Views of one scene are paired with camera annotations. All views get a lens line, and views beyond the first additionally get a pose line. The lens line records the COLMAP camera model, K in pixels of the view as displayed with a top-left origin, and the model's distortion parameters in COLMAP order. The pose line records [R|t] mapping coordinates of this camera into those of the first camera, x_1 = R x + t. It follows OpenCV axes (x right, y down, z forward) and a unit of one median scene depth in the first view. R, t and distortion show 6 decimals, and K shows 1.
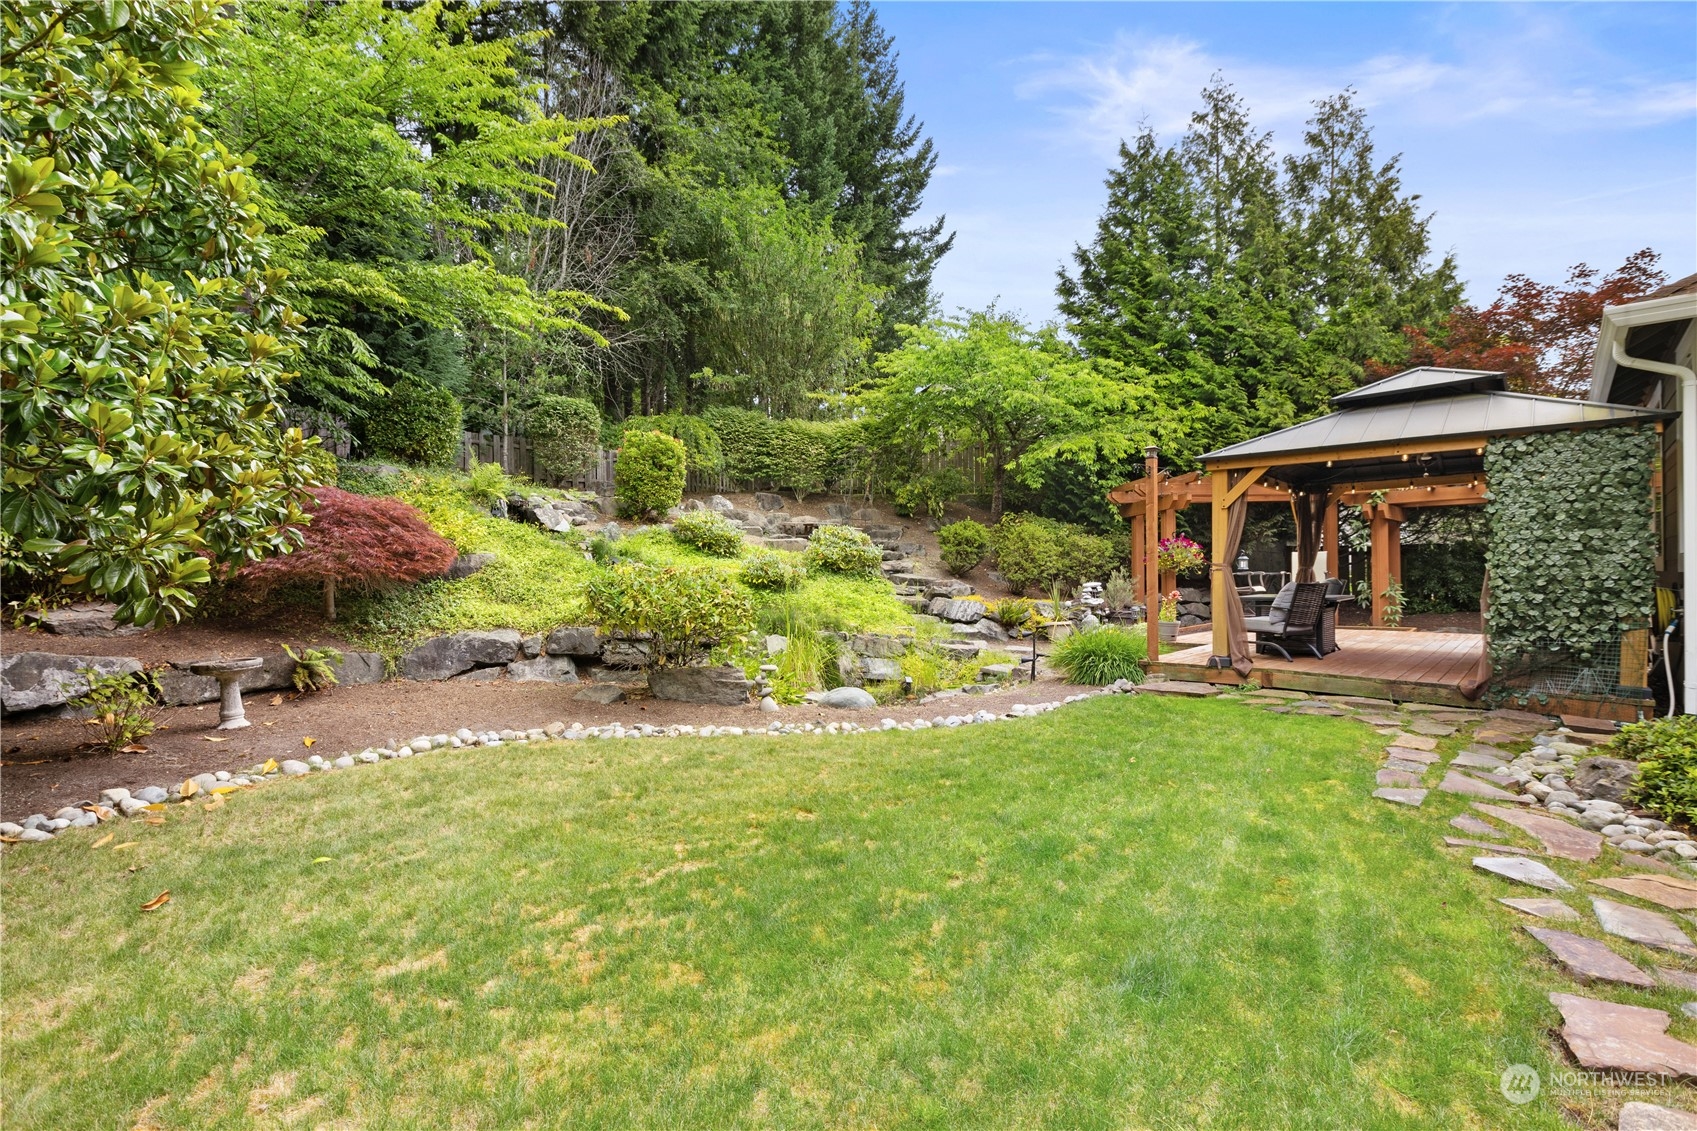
lens RADIAL K [[763.0, 0, 841.2], [0, 763.0, 569.2], [0, 0, 1]] dist [0.000125, 0.000166]
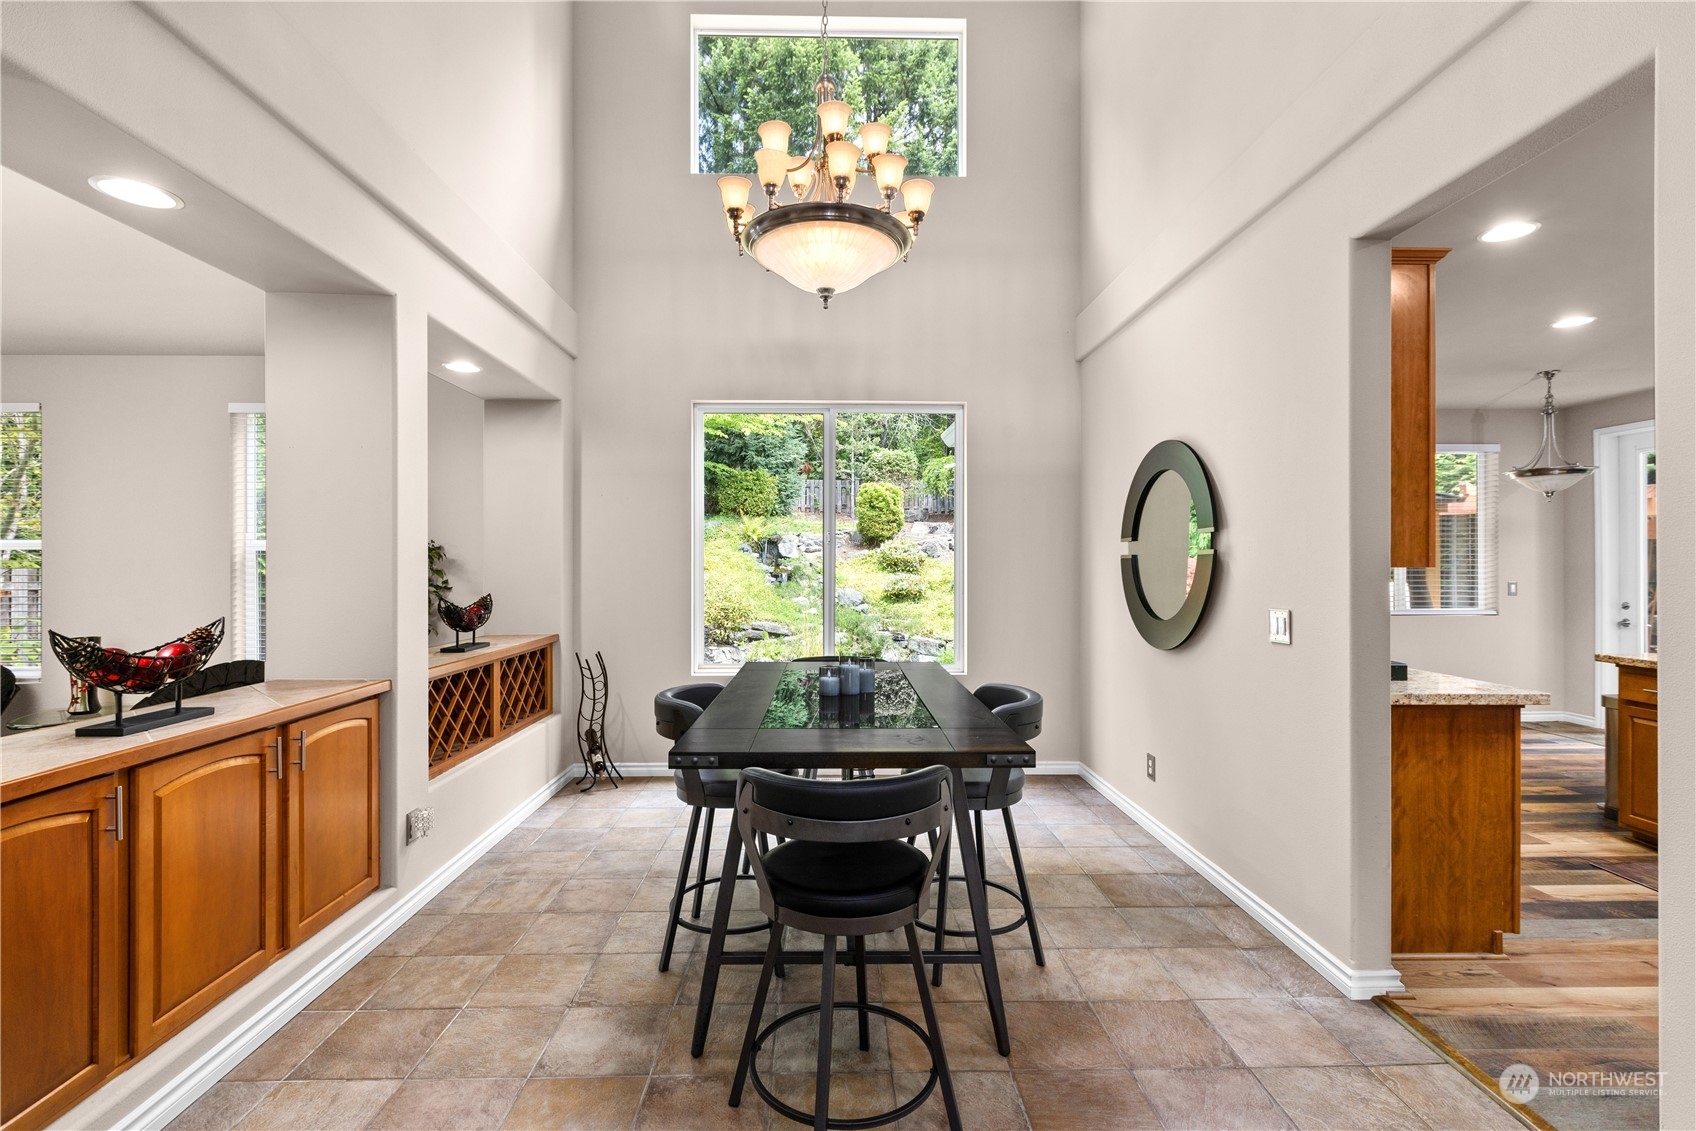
lens RADIAL K [[762.5, 0, 847.9], [0, 762.5, 567.2], [0, 0, 1]] dist [0.000125, 0.000166]
pose [[0.706918, 0.016163, -0.707111, 0.728143], [-0.005646, 0.999836, 0.017210, -0.049608], [0.707273, -0.008174, 0.706893, -0.034266]]
